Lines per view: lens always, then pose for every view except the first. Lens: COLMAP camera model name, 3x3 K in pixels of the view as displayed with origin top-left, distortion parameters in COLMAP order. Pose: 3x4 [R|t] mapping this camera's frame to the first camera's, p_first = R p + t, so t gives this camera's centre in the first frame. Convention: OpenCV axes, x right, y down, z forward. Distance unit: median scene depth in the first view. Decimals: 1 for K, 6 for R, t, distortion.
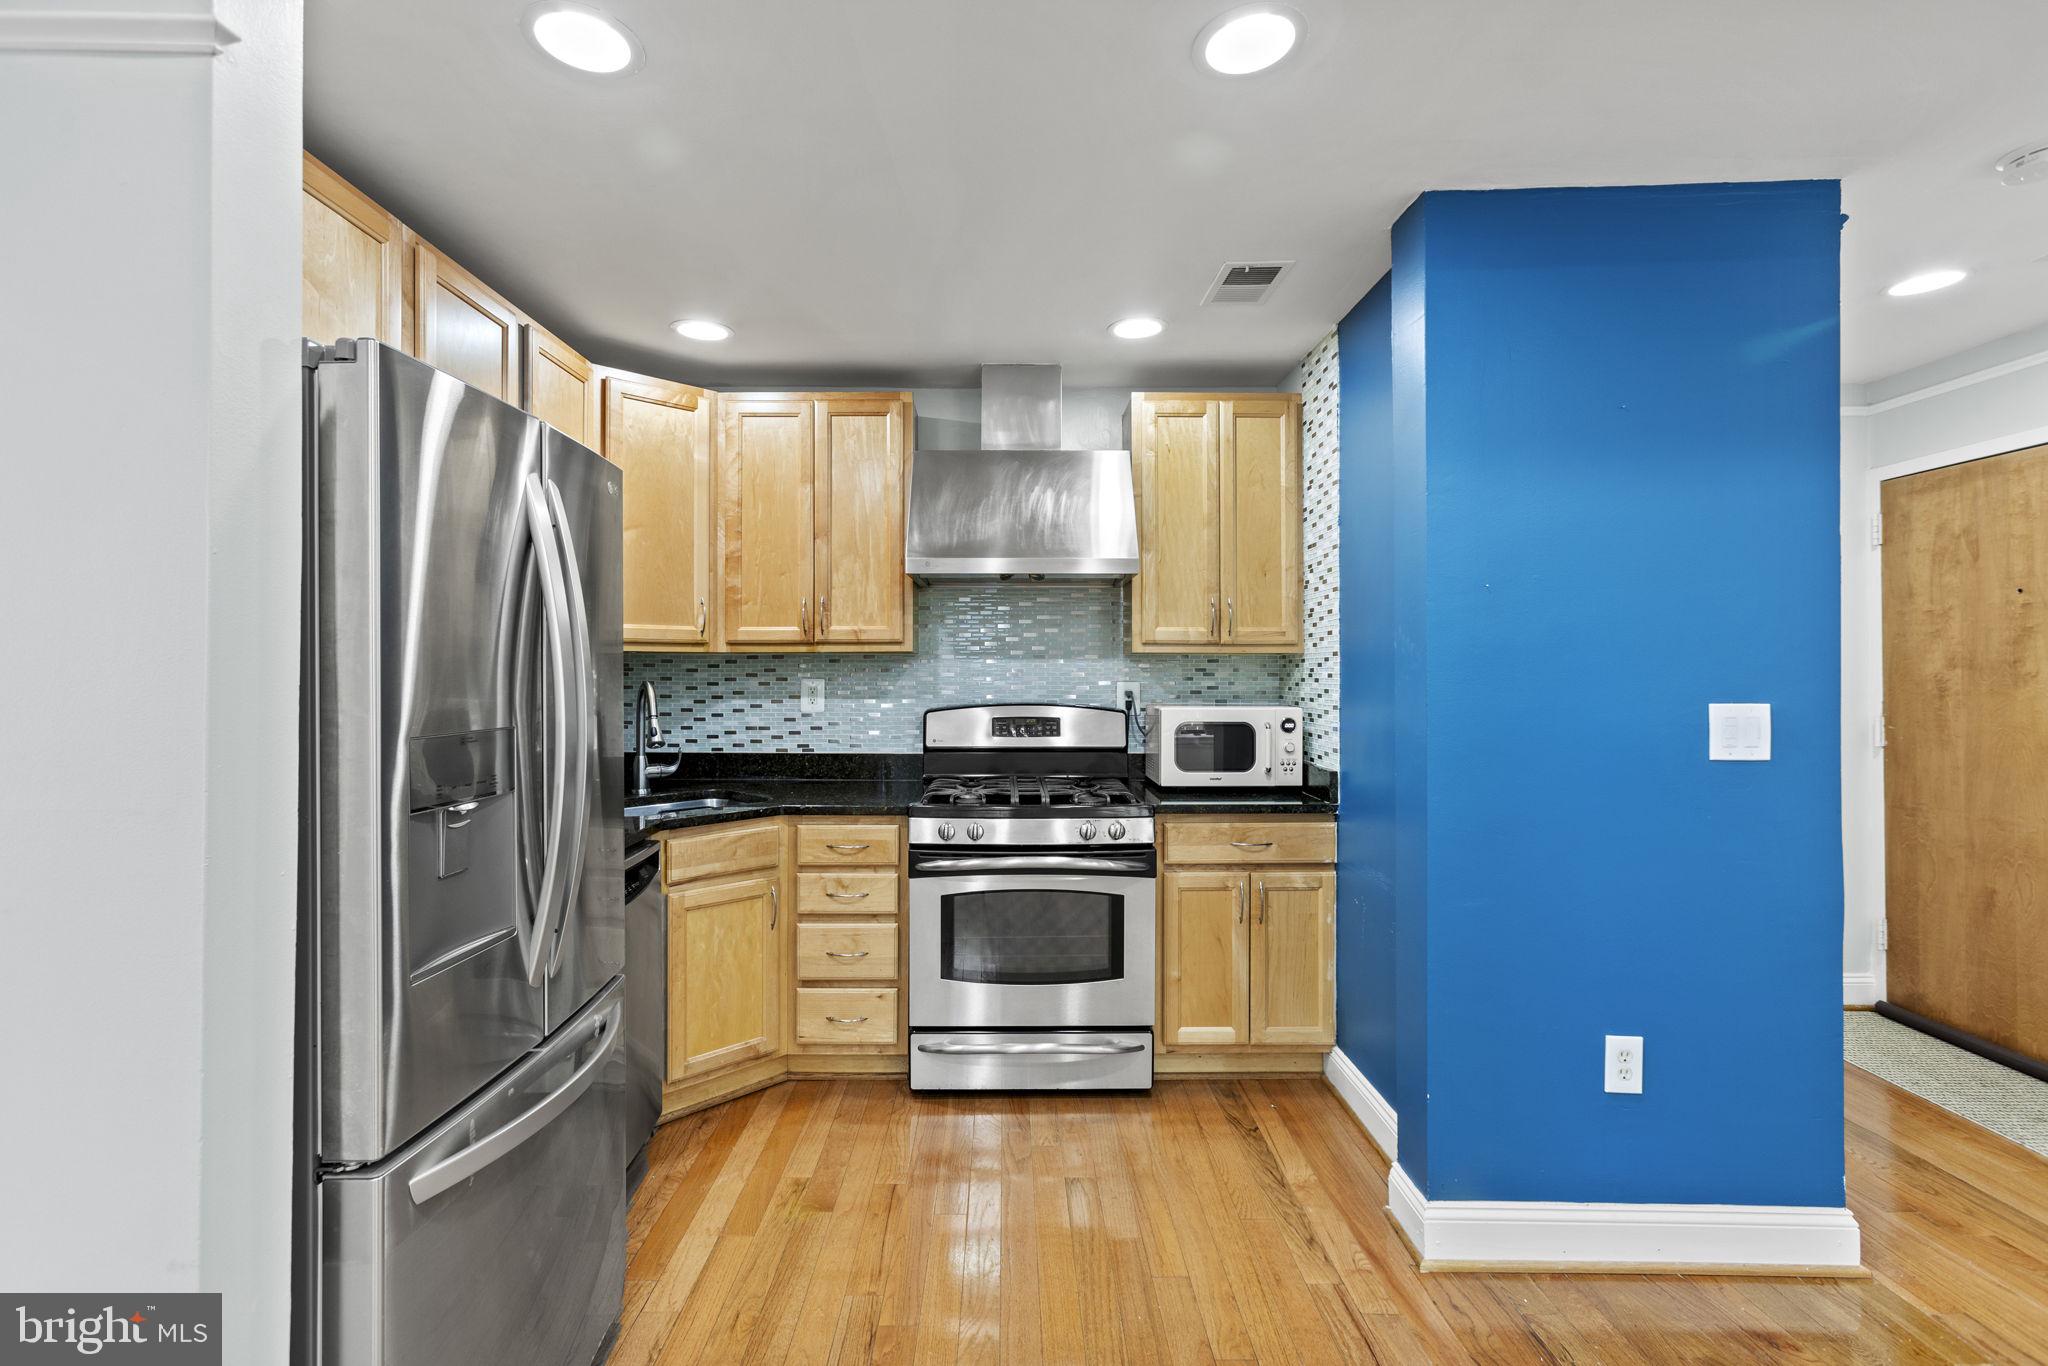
lens RADIAL K [[909.8, 0, 999.3], [0, 909.8, 671.4], [0, 0, 1]] dist [-0.025853, 0.014077]
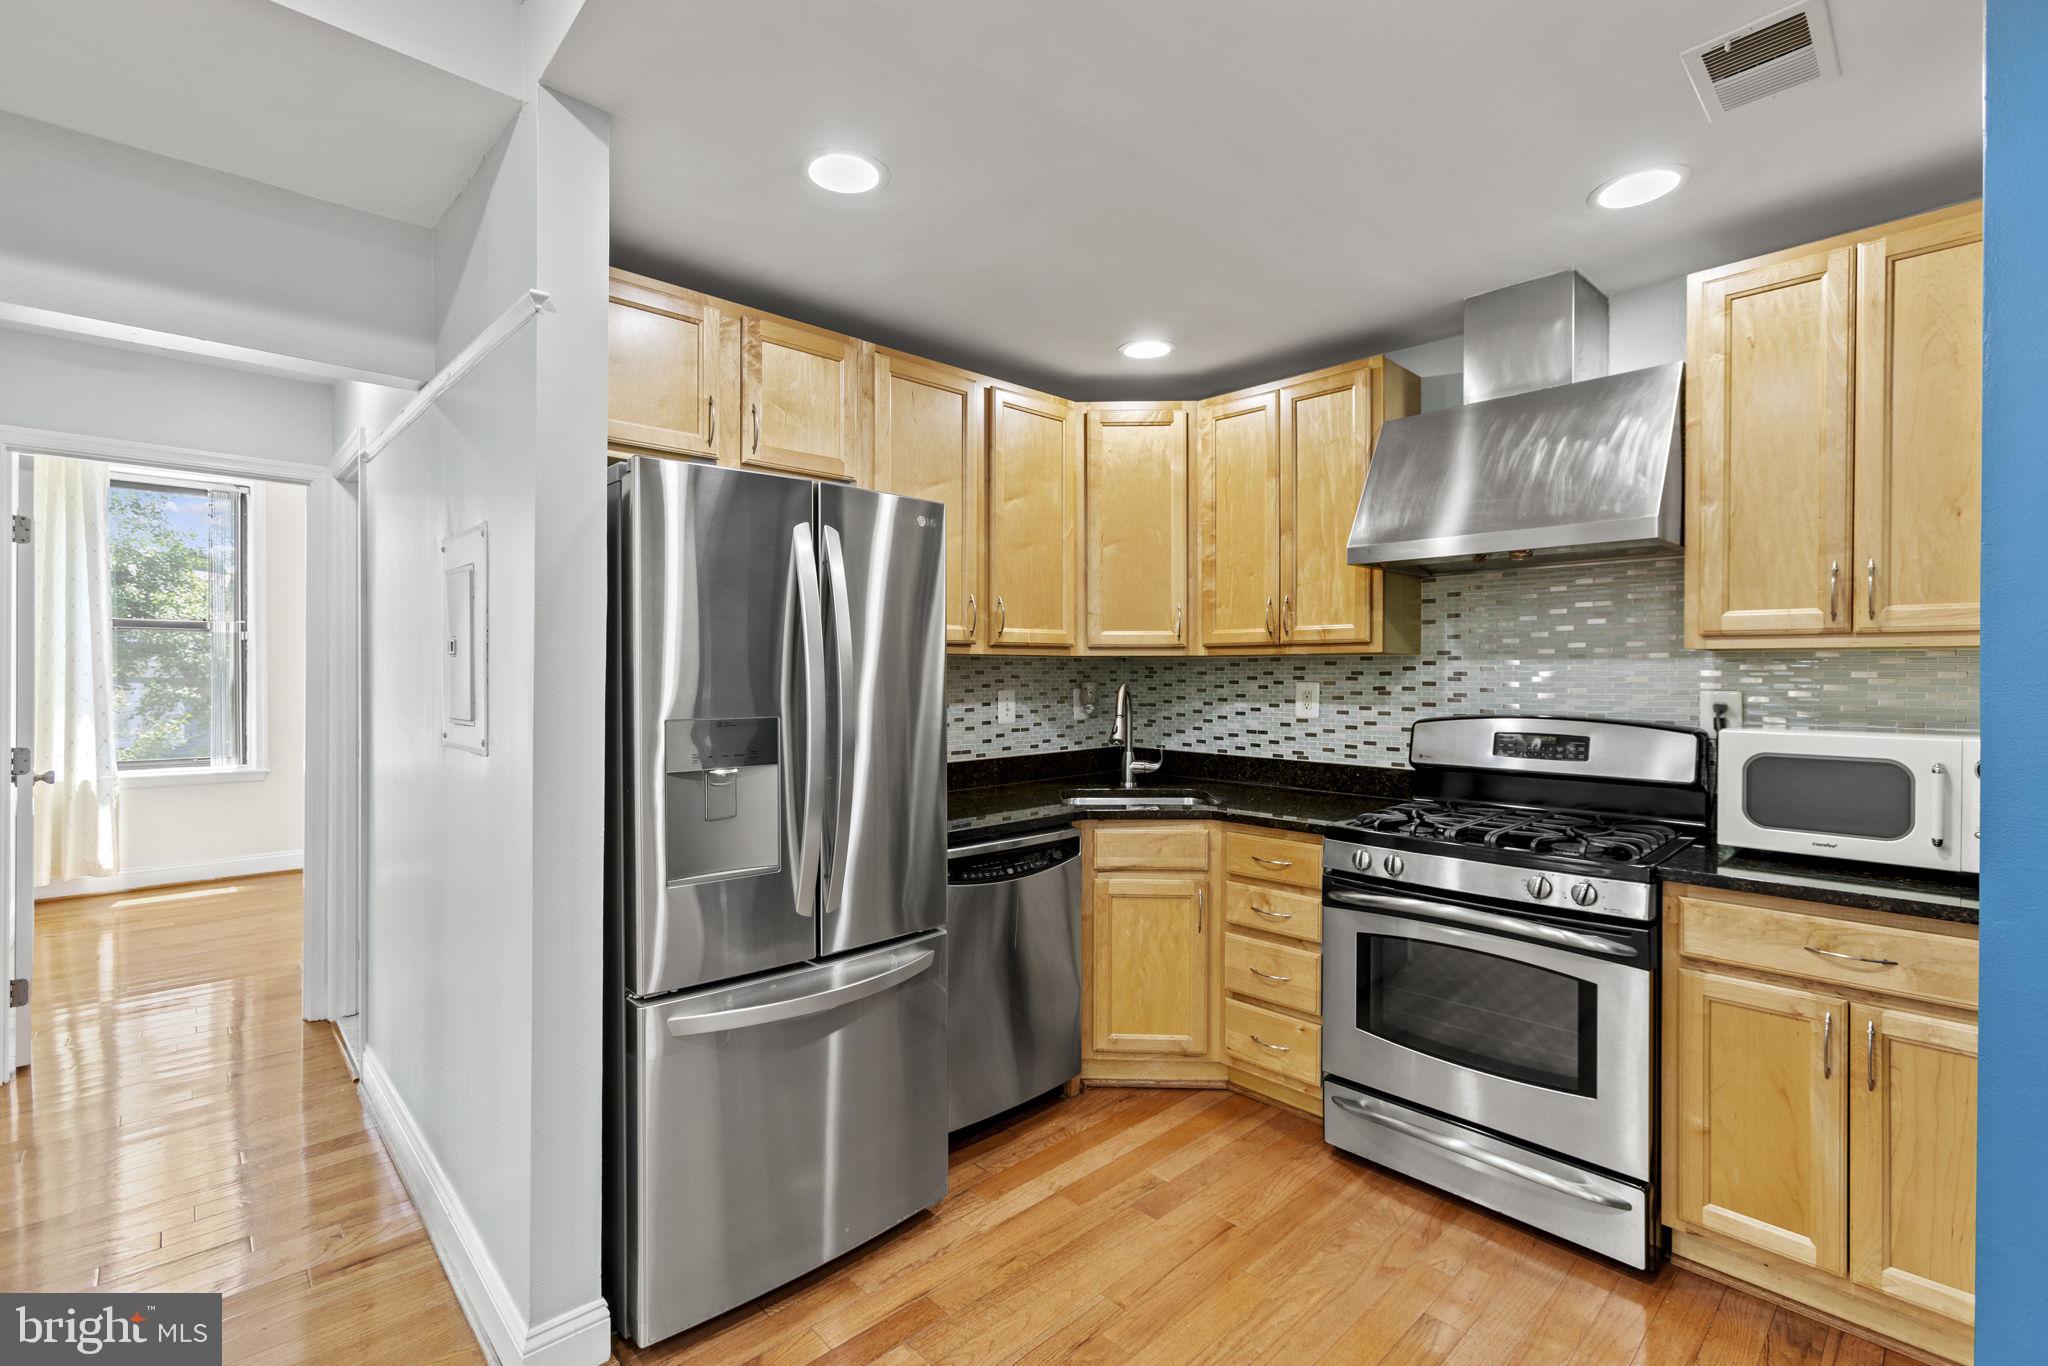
lens RADIAL K [[916.4, 0, 1014.7], [0, 916.4, 680.8], [0, 0, 1]] dist [-0.028463, 0.021919]
pose [[0.683535, 0.007791, -0.729876, 0.313947], [-0.000911, 0.999951, 0.009821, -0.002740], [0.729917, -0.006047, 0.683509, 0.148282]]
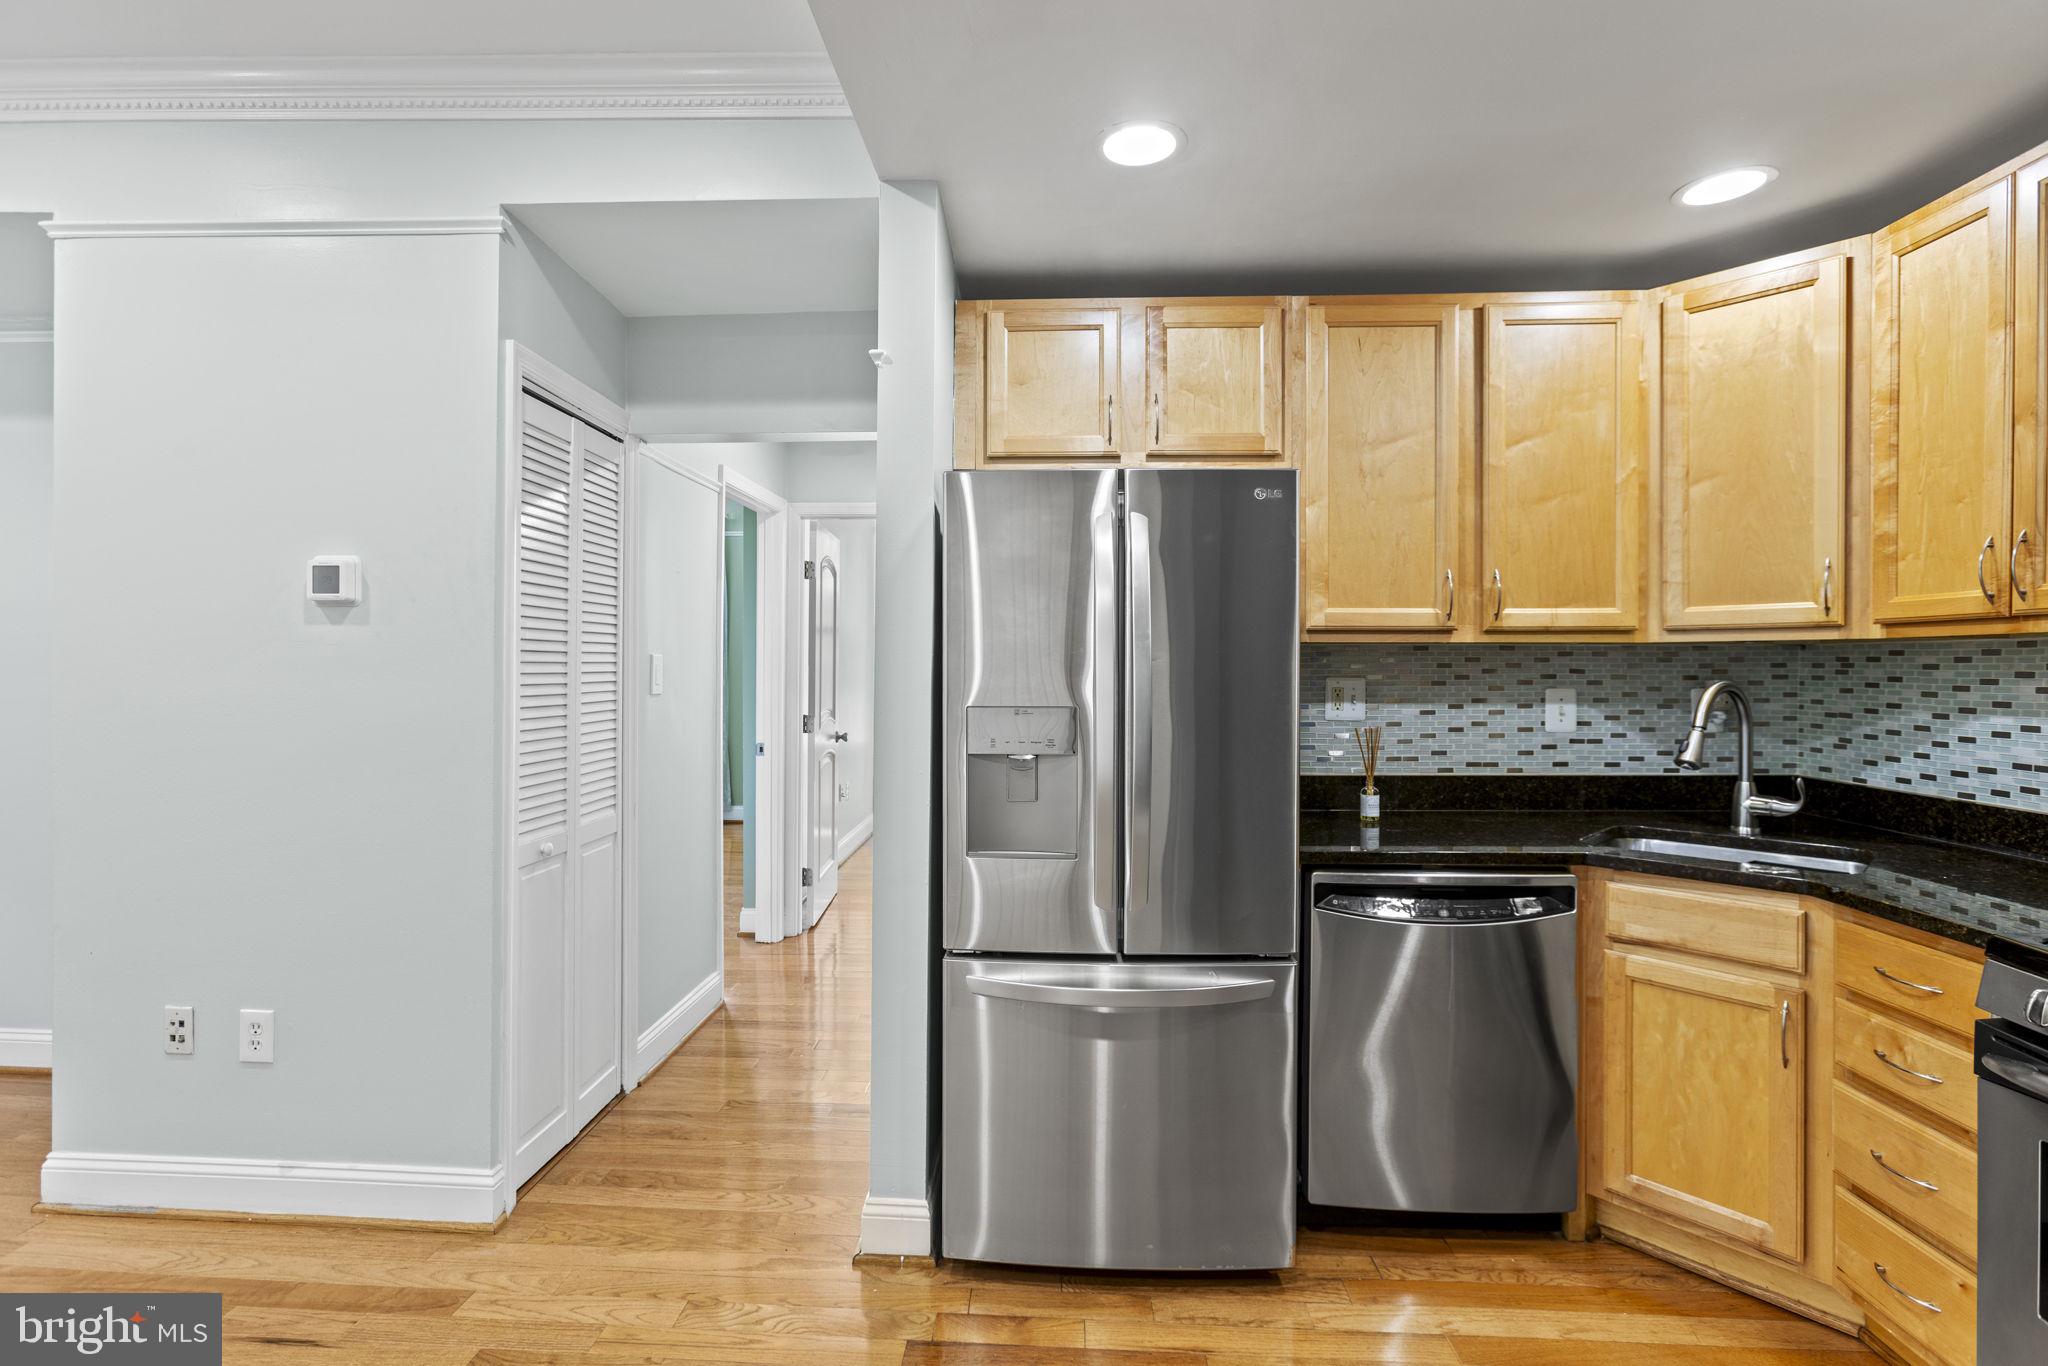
lens RADIAL K [[966.4, 0, 1004.0], [0, 966.4, 674.1], [0, 0, 1]] dist [0.001388, 0.001613]
pose [[-0.049149, 0.008733, -0.998753, 0.422639], [-0.001906, 0.999959, 0.008837, -0.000755], [0.998790, 0.002338, -0.049131, 0.434518]]
